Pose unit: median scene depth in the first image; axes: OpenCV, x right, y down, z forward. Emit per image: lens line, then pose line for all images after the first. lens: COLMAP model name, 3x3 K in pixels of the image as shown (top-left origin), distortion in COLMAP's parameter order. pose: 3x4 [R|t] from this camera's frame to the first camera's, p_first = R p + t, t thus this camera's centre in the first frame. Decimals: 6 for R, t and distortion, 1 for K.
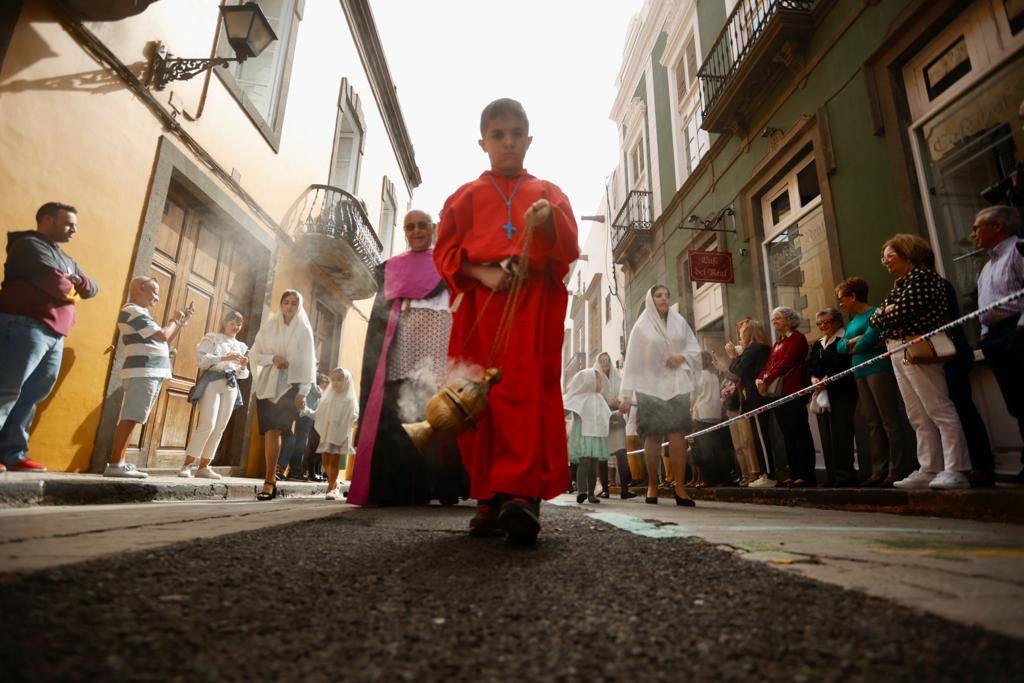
lens RADIAL K [[513.6, 0, 512.0], [0, 513.6, 341.5], [0, 0, 1]] dist [-0.101807, 0.059283]
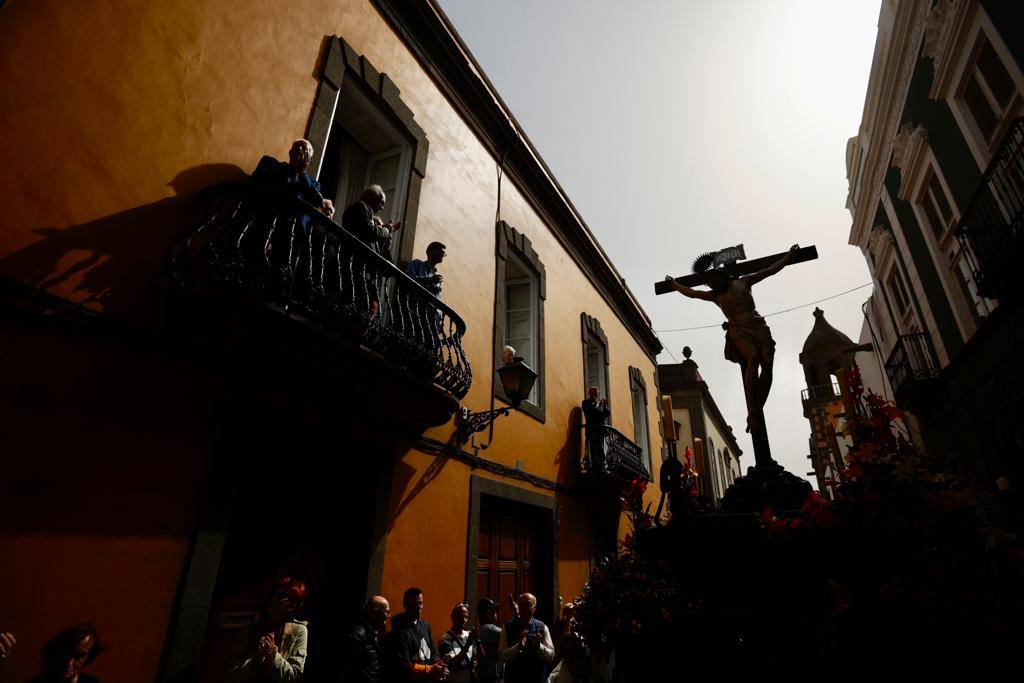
lens RADIAL K [[513.6, 0, 512.0], [0, 513.6, 341.5], [0, 0, 1]] dist [-0.101807, 0.059283]
pose [[0.870869, -0.208800, -0.444961, 0.038776], [0.119741, 0.968135, -0.219948, -0.266104], [0.476707, 0.138266, 0.868120, -0.107376]]
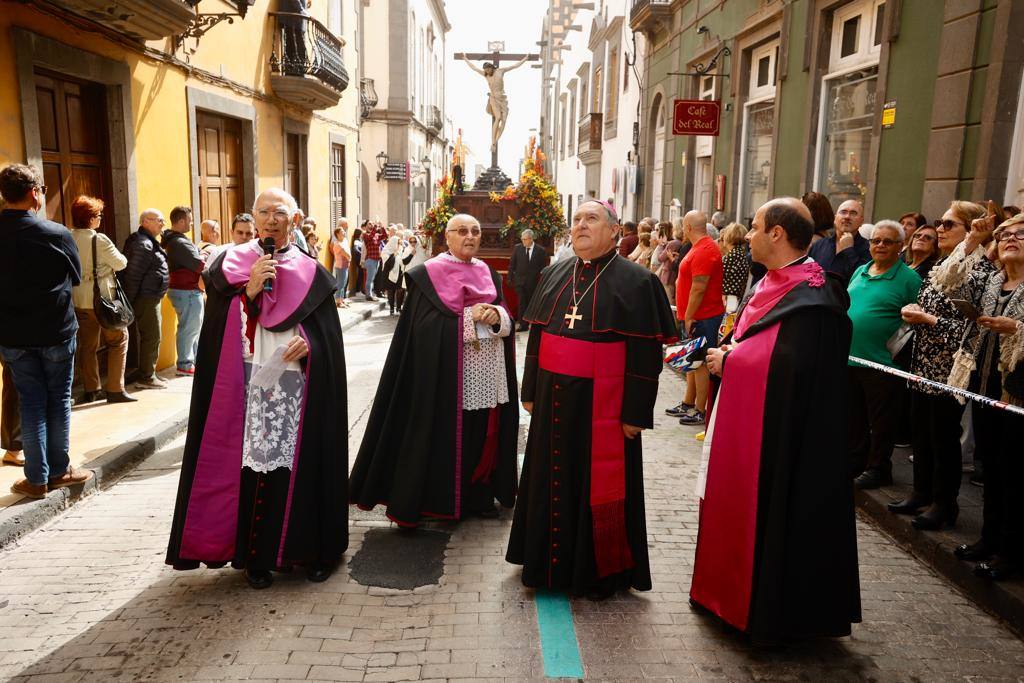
lens RADIAL K [[860.2, 0, 533.4], [0, 860.2, 340.7], [0, 0, 1]] dist [0.002508, 0.001249]
pose [[0.999906, -0.001422, 0.013671, 0.052818], [-0.004189, 0.915806, 0.401598, -0.407529], [-0.013091, -0.401618, 0.915714, -0.669558]]
